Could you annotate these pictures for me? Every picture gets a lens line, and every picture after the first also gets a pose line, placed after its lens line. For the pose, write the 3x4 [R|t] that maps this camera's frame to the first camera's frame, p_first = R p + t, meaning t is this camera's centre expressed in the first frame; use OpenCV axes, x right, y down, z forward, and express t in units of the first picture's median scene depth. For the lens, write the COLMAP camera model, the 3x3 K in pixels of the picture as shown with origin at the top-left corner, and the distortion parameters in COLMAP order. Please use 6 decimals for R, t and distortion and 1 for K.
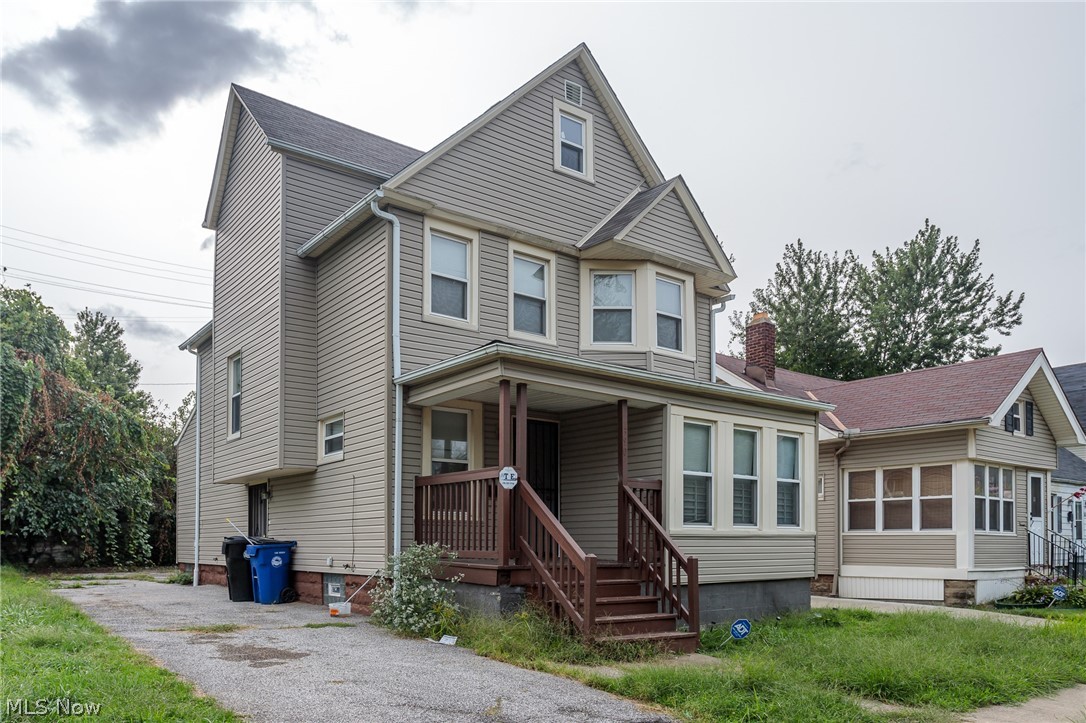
lens RADIAL K [[823.7, 0, 542.1], [0, 823.7, 510.2], [0, 0, 1]] dist [-0.013486, -0.002794]
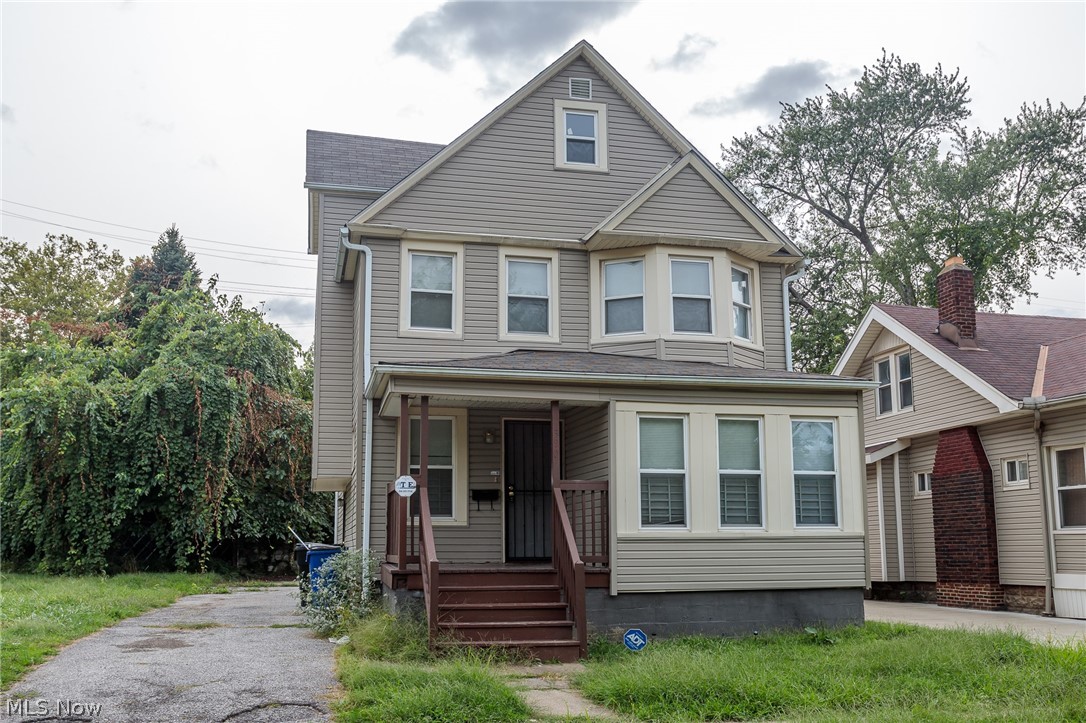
lens RADIAL K [[1024.9, 0, 543.0], [0, 1024.9, 361.5], [0, 0, 1]] dist [-0.017560, -0.014134]
pose [[0.917652, -0.076974, -0.389858, 0.472969], [0.021670, 0.989294, -0.144320, -0.002693], [0.396793, 0.123988, 0.909496, -0.111073]]
